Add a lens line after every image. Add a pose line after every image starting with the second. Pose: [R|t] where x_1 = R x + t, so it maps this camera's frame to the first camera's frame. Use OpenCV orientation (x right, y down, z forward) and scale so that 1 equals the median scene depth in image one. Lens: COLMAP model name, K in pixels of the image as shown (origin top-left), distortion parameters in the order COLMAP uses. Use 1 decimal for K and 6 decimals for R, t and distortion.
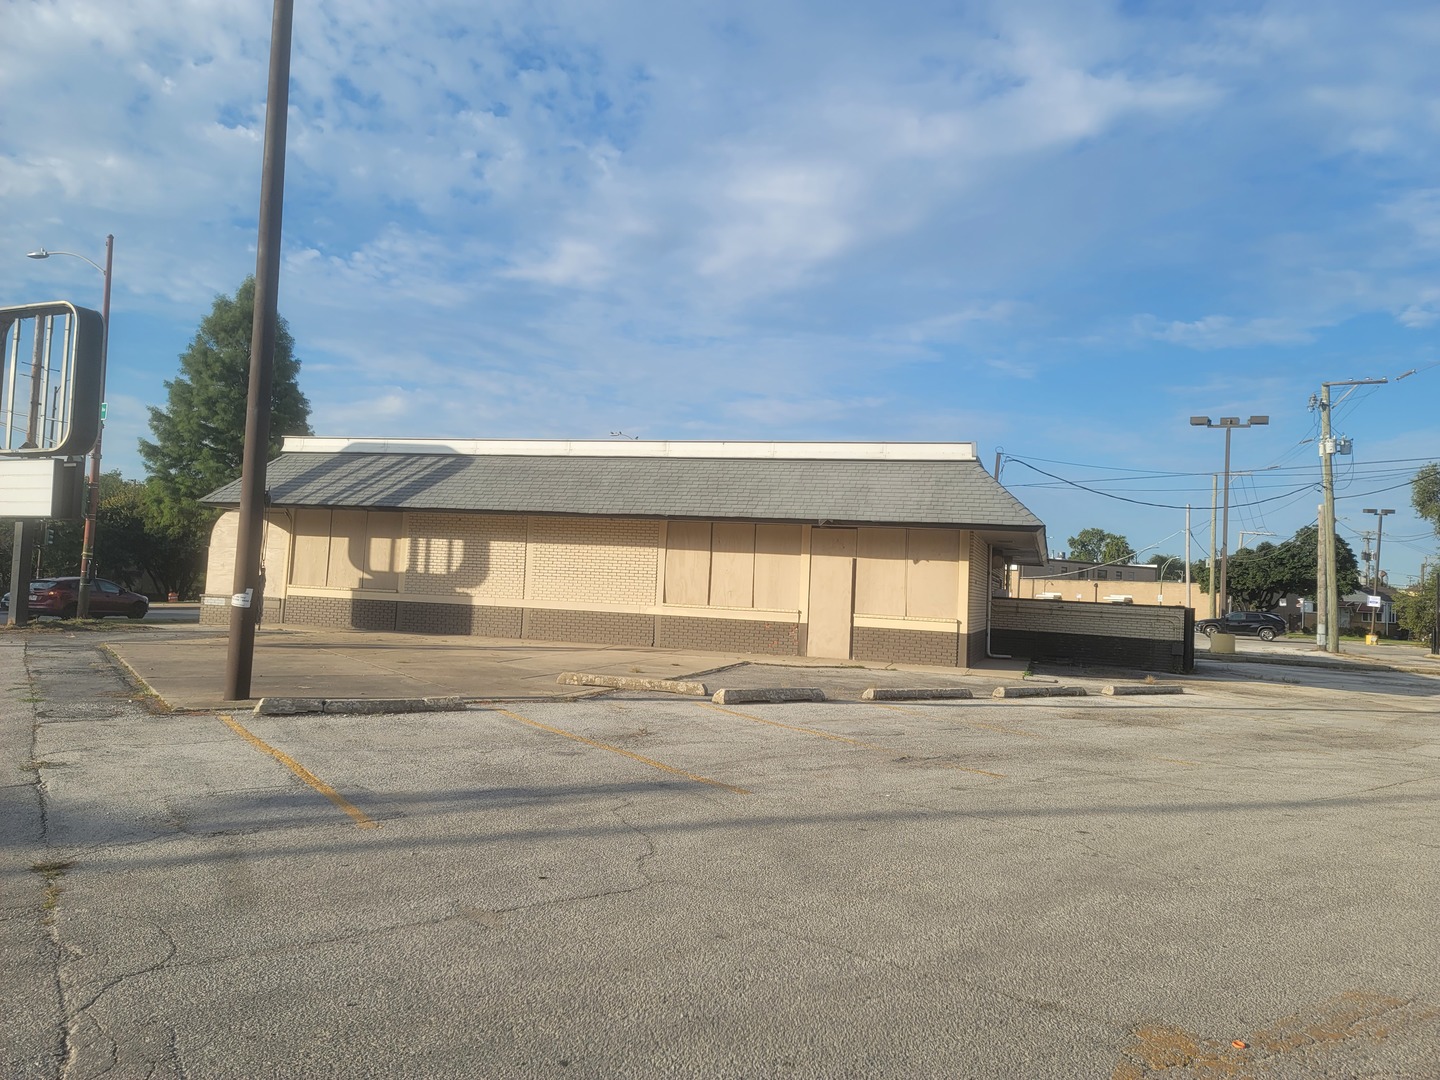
lens RADIAL K [[1063.1, 0, 720.0], [0, 1063.1, 540.0], [0, 0, 1]] dist [0.077902, -0.000430]
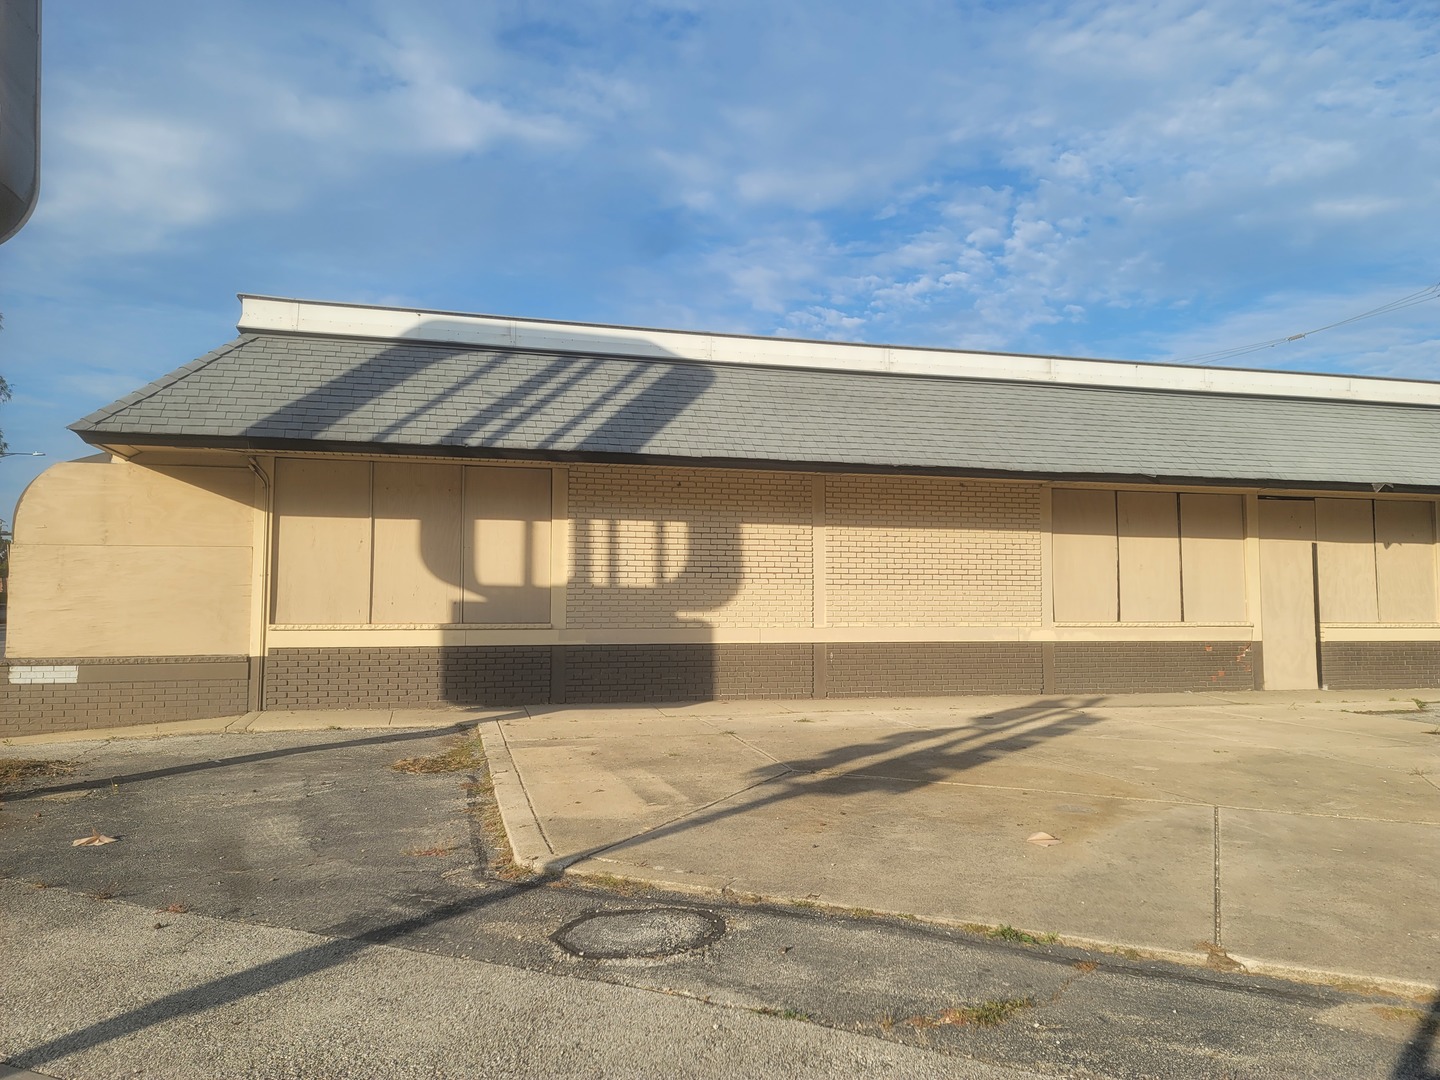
lens RADIAL K [[1063.1, 0, 720.0], [0, 1063.1, 540.0], [0, 0, 1]] dist [0.077902, -0.000430]
pose [[0.840102, -0.013448, 0.542262, -0.514557], [0.011972, 0.999909, 0.006249, 0.005940], [-0.542297, 0.001242, 0.840186, 0.547624]]
